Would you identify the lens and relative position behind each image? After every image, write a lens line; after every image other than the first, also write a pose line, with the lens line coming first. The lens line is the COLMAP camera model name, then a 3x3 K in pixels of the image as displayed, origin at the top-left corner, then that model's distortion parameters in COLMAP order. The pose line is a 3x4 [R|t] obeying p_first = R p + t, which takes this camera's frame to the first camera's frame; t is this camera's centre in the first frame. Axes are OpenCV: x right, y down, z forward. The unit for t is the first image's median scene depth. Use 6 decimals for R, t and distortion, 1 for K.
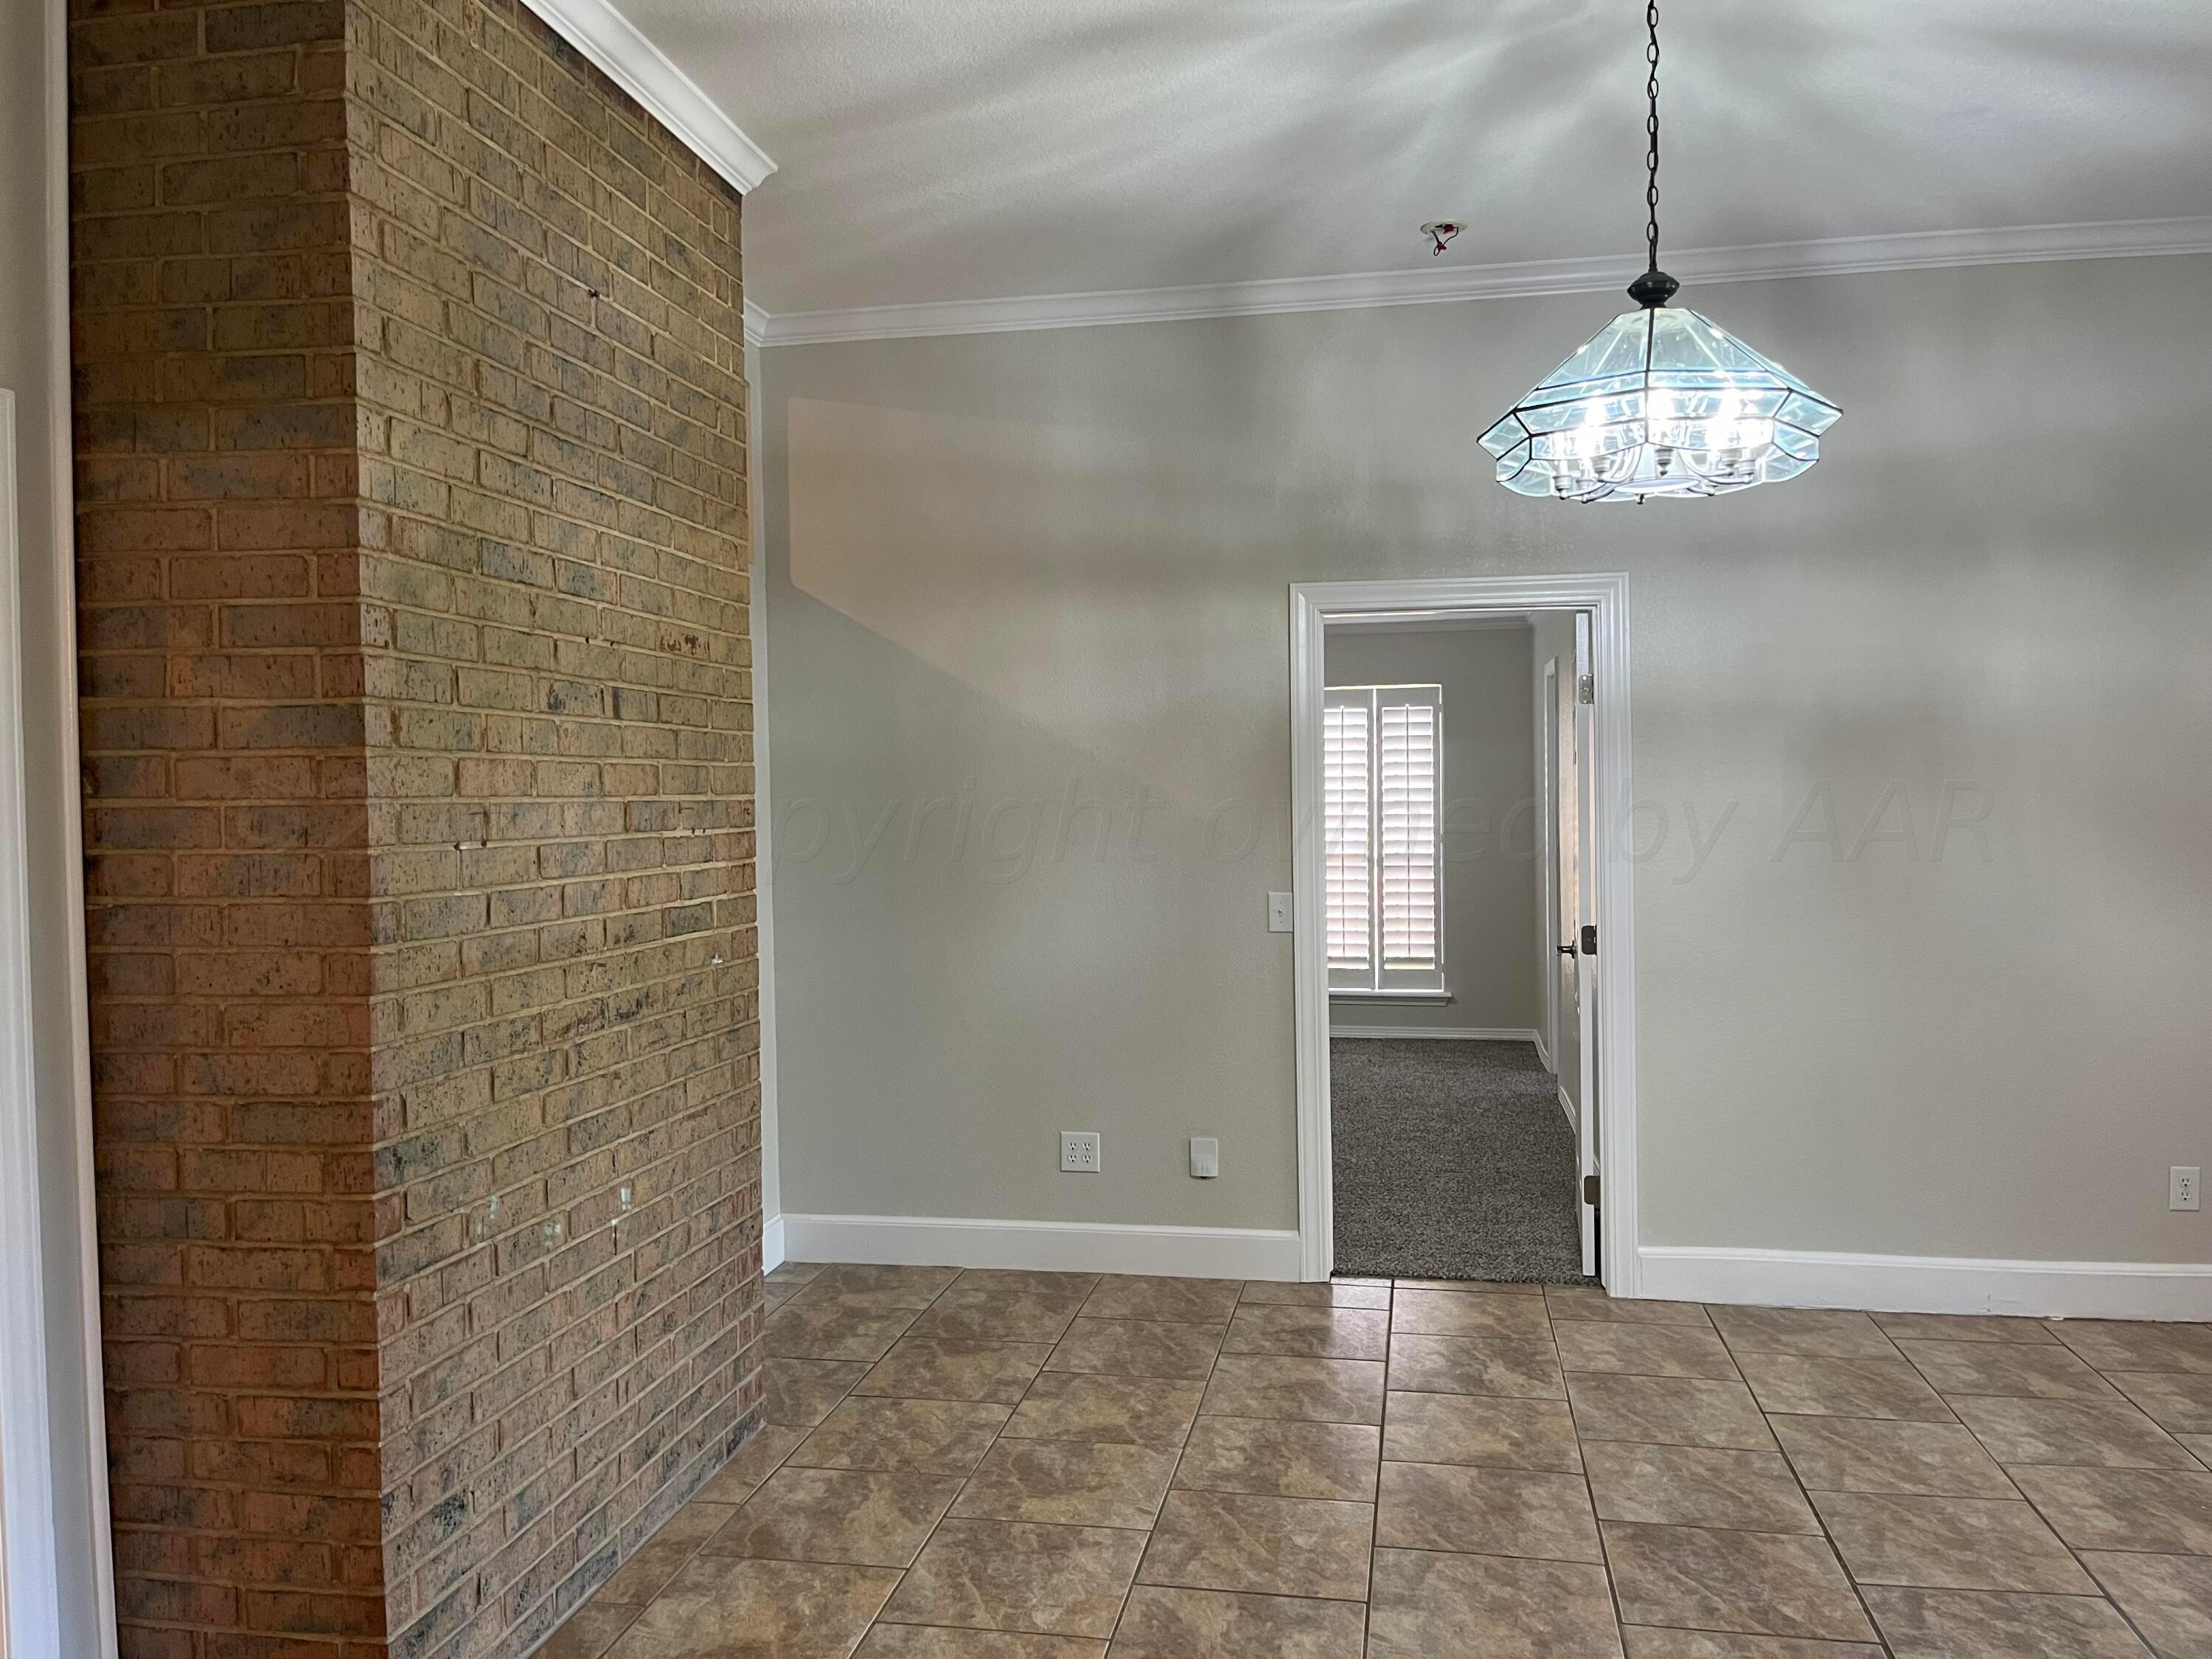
lens RADIAL K [[1666.0, 0, 1101.1], [0, 1666.0, 827.0], [0, 0, 1]] dist [0.067600, -0.094870]
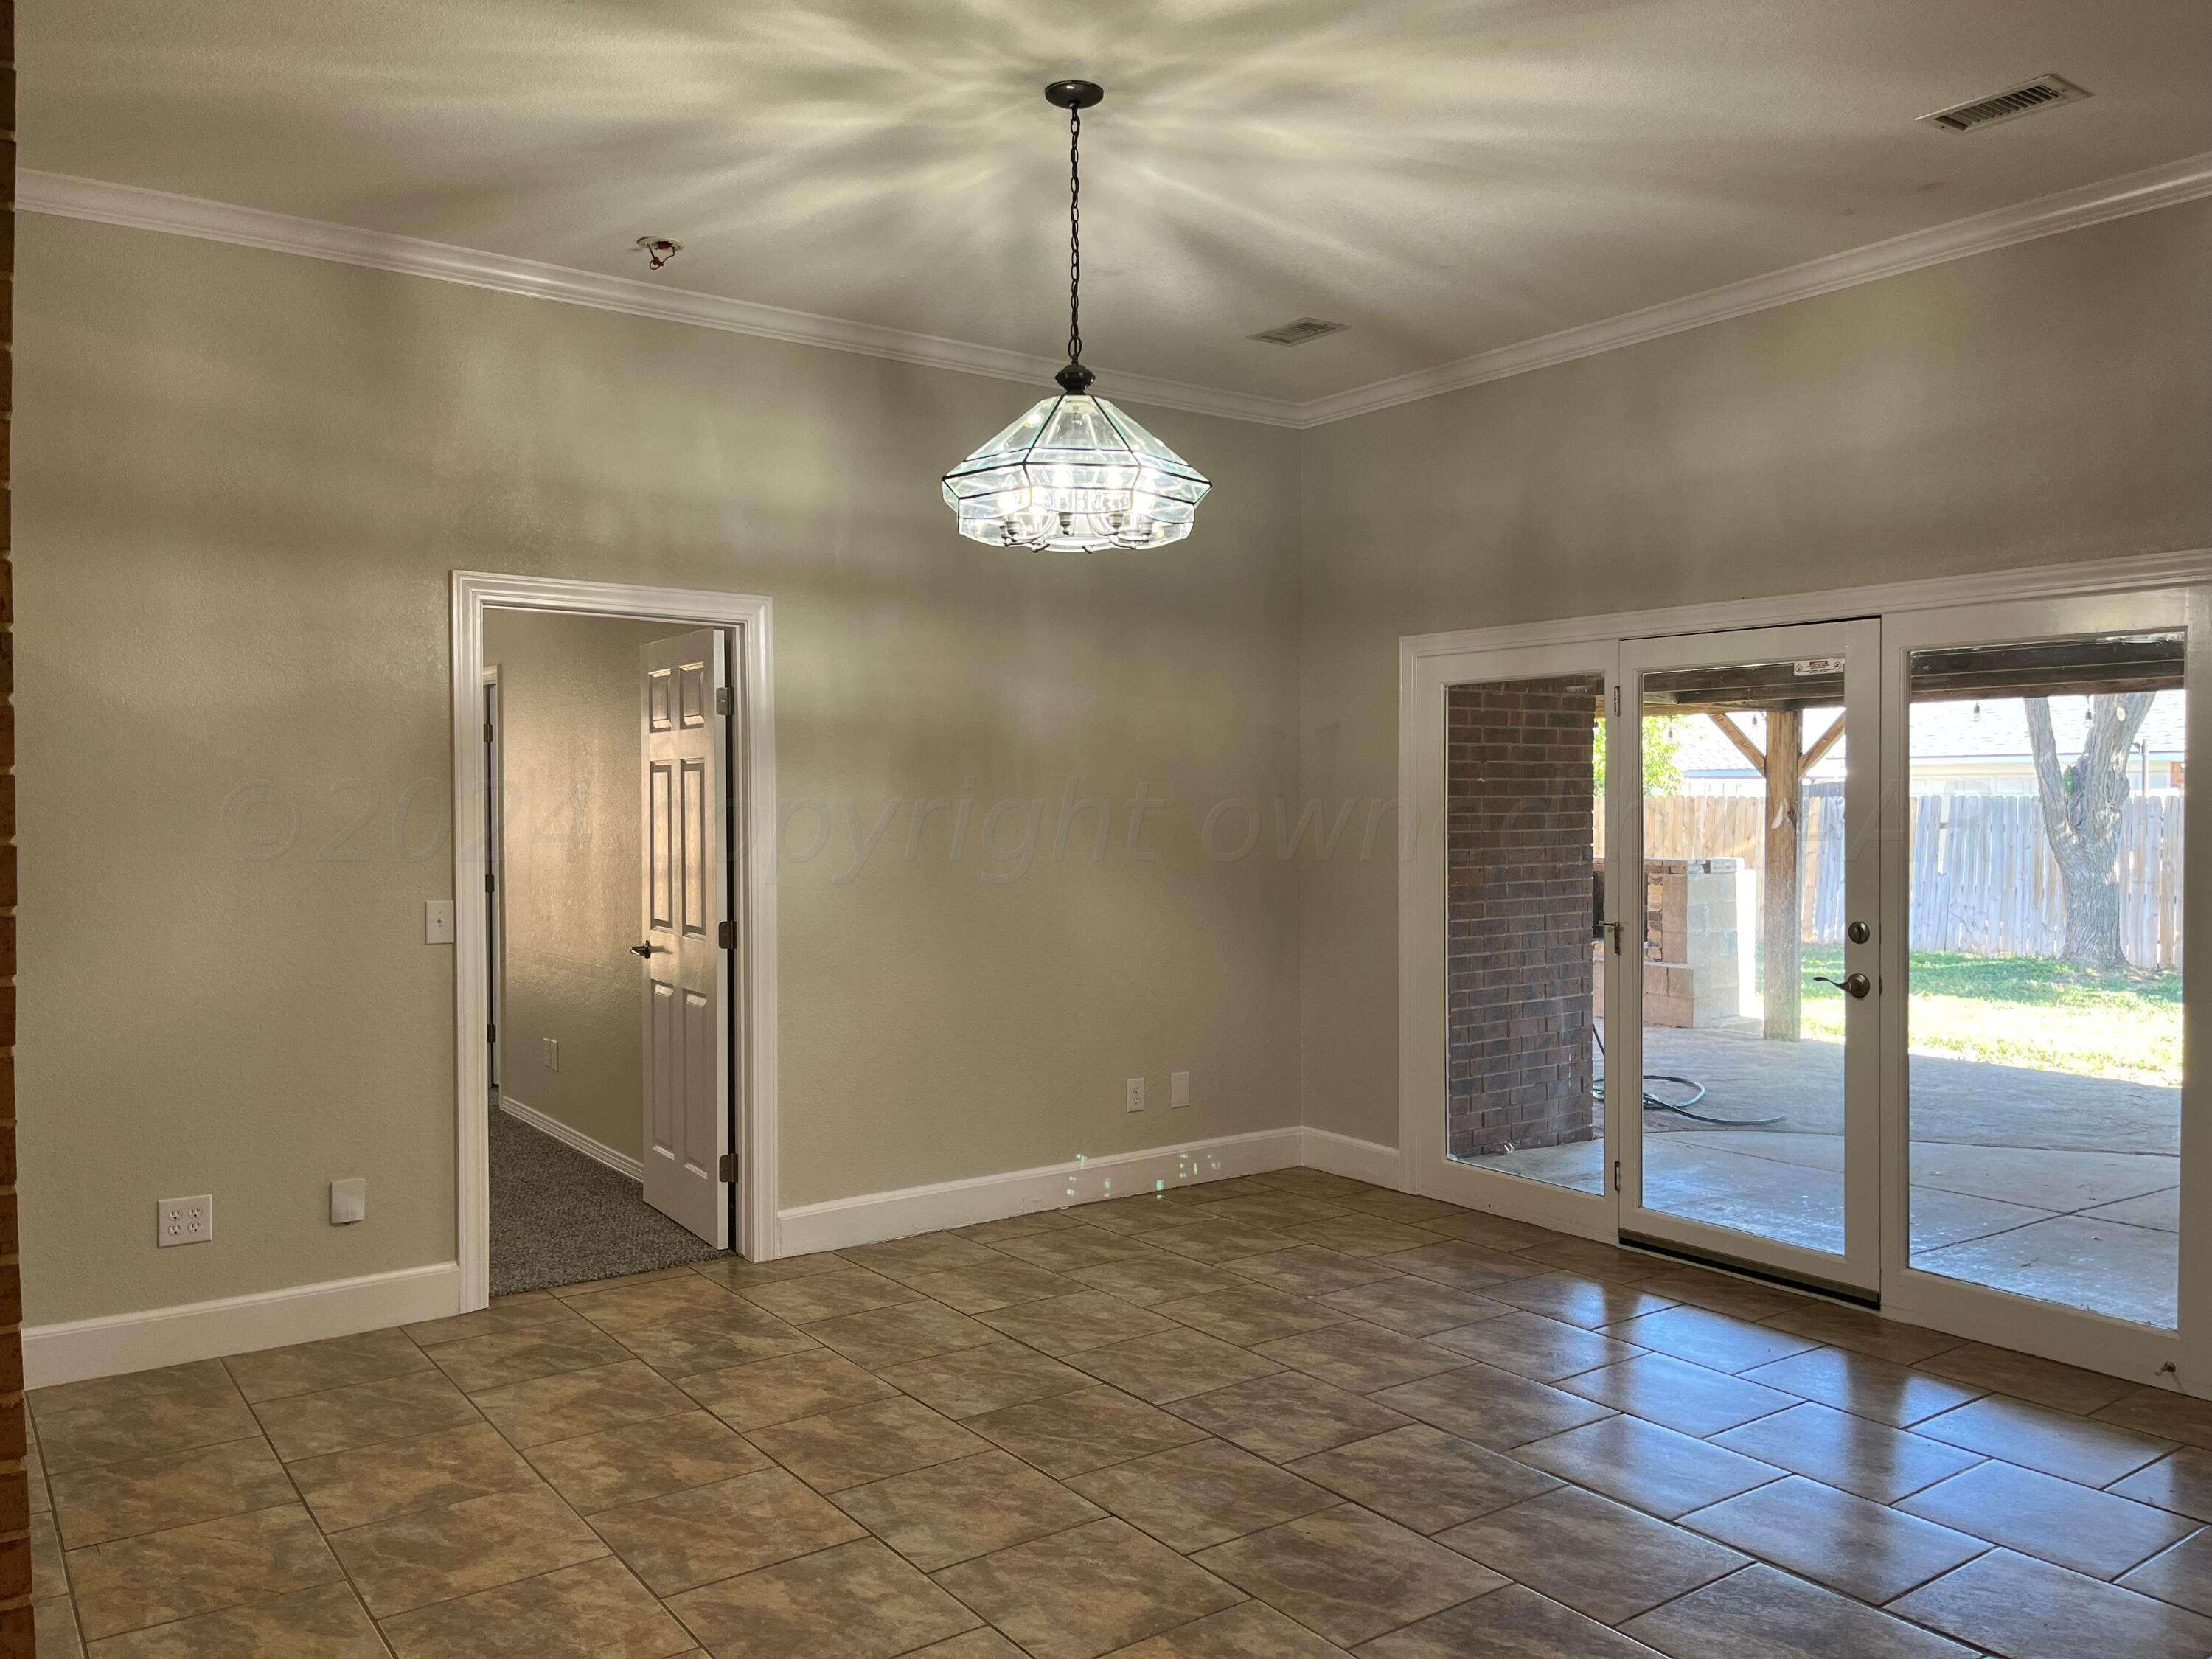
lens RADIAL K [[1666.0, 0, 1102.3], [0, 1666.0, 840.4], [0, 0, 1]] dist [0.067600, -0.094870]
pose [[0.687089, -0.005768, 0.726550, -0.447089], [0.008085, 0.999967, 0.000292, 0.011840], [-0.726528, 0.005674, 0.687113, 0.124728]]
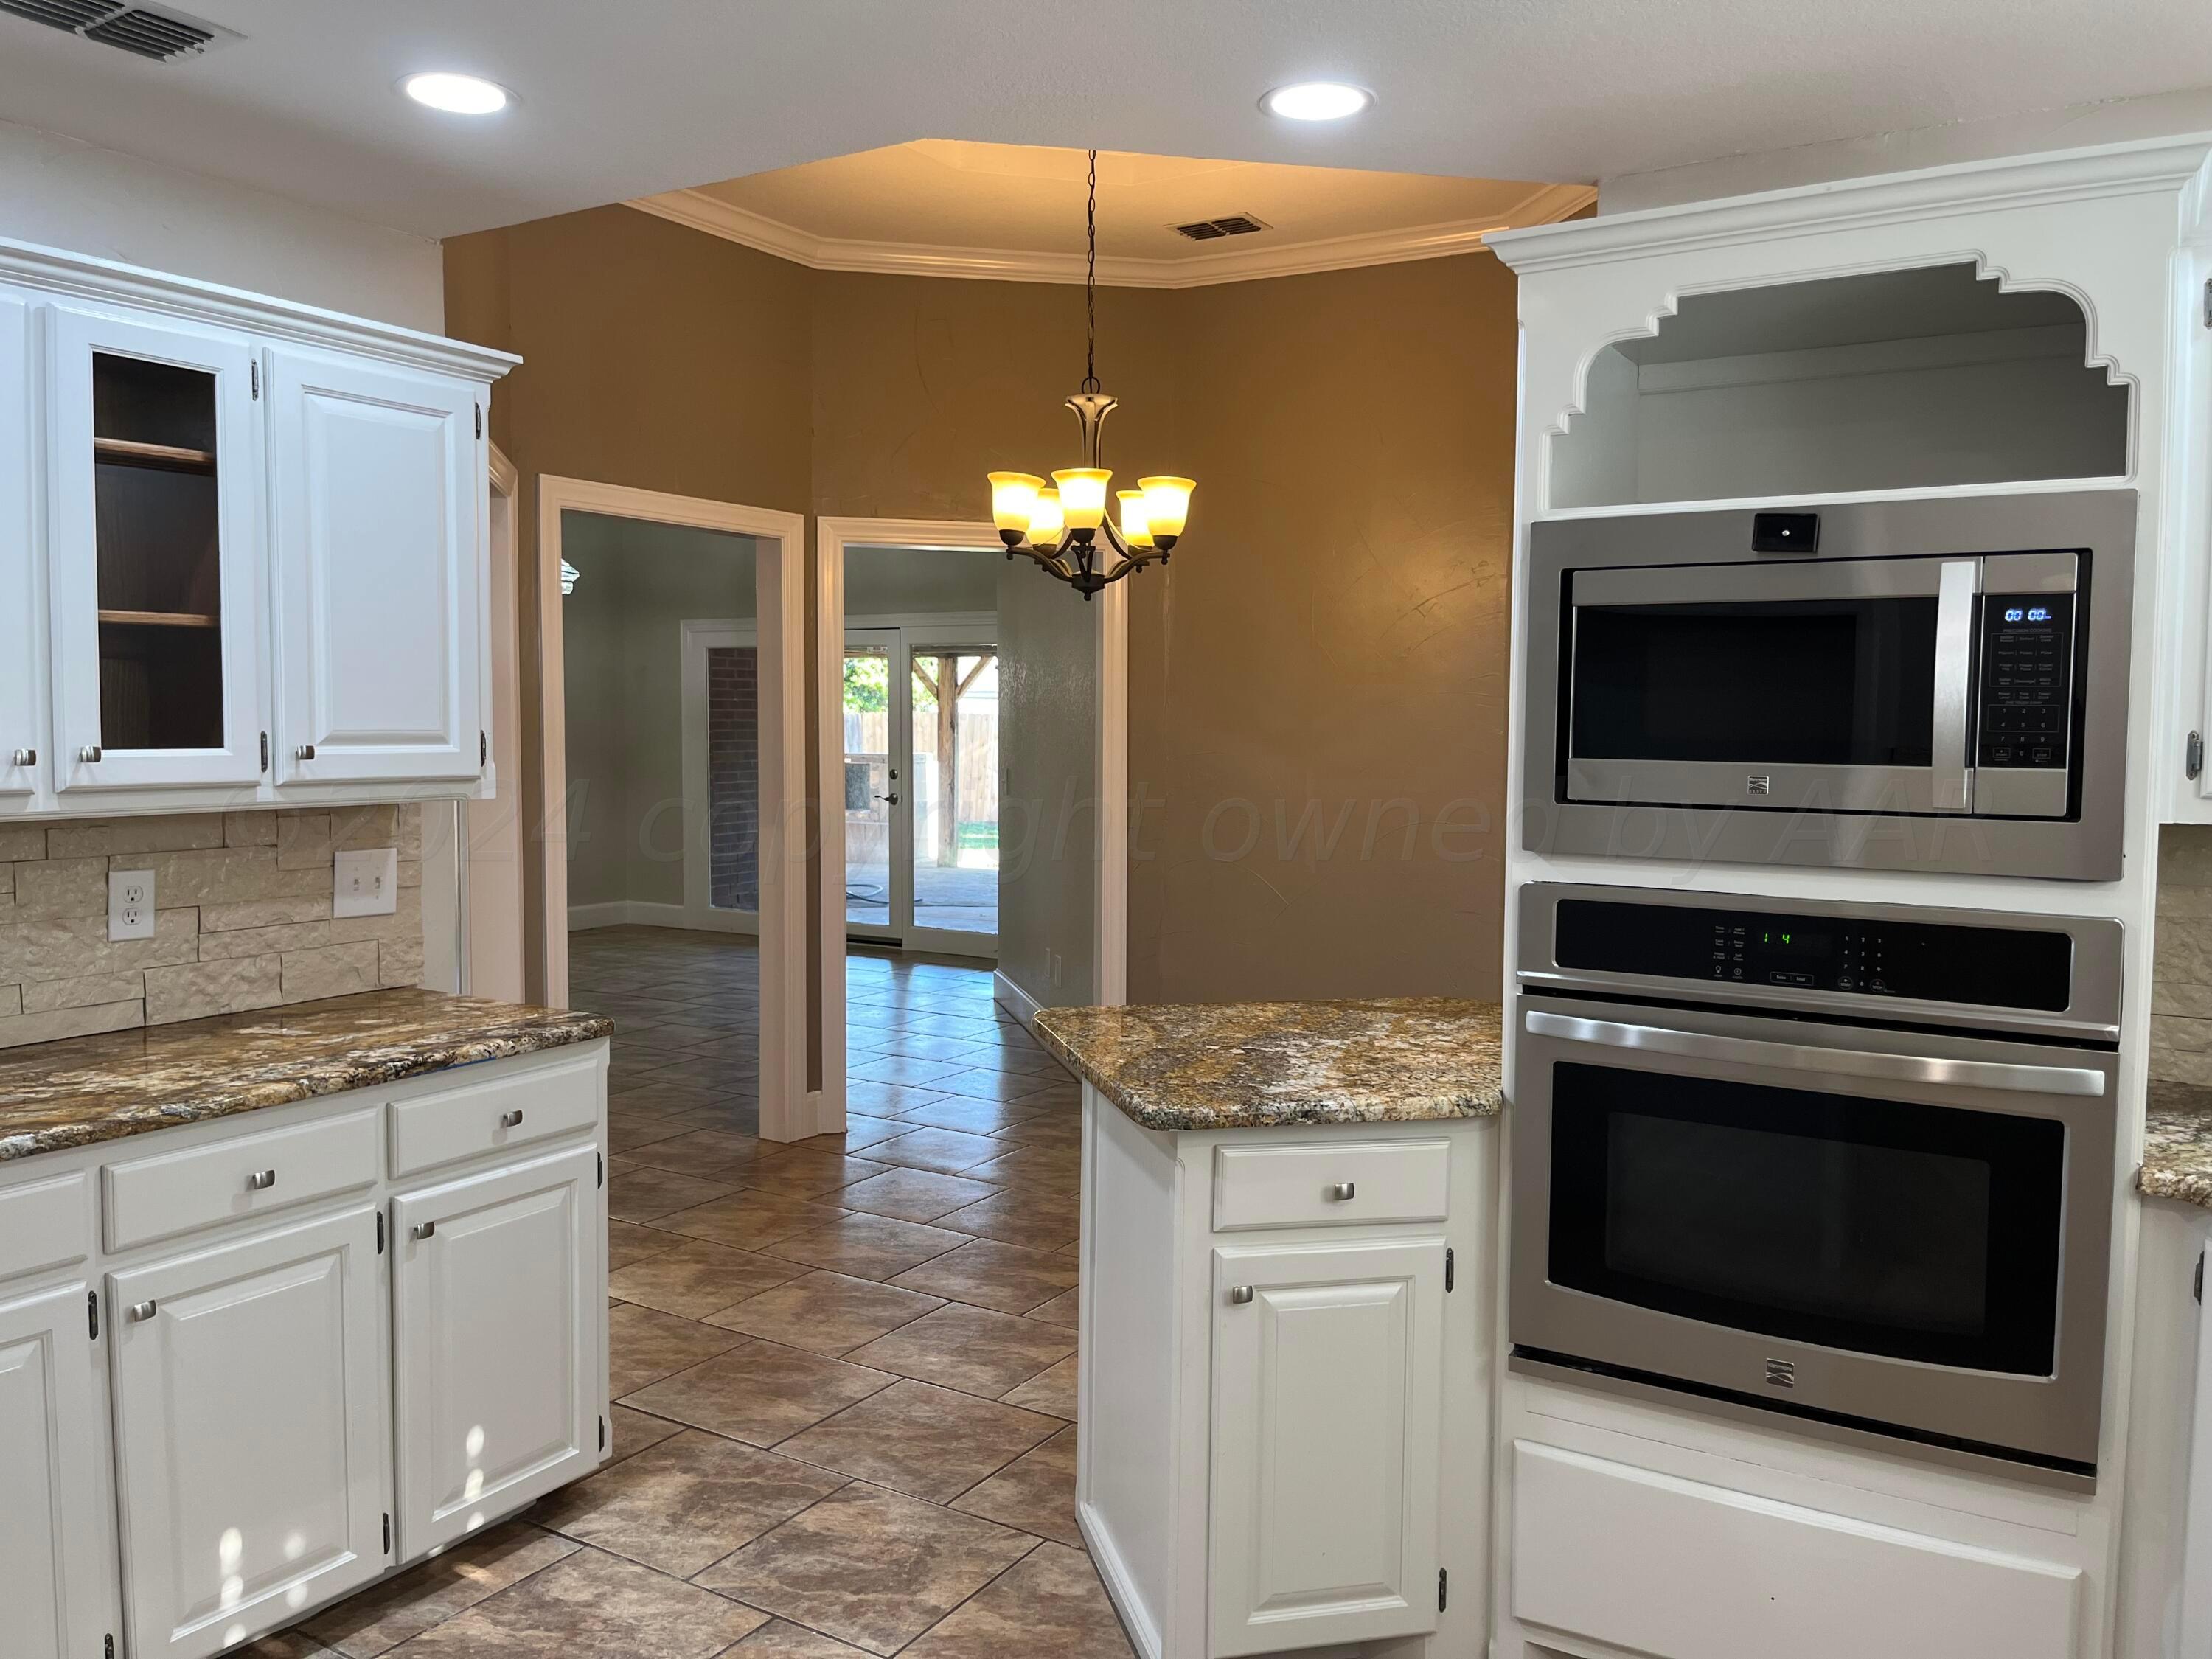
lens RADIAL K [[1666.0, 0, 1115.3], [0, 1666.0, 818.0], [0, 0, 1]] dist [0.067600, -0.094870]
pose [[0.351469, -0.041075, 0.935298, -1.696017], [0.008259, 0.999134, 0.040774, 0.054376], [-0.936163, -0.006606, 0.351504, -0.822176]]
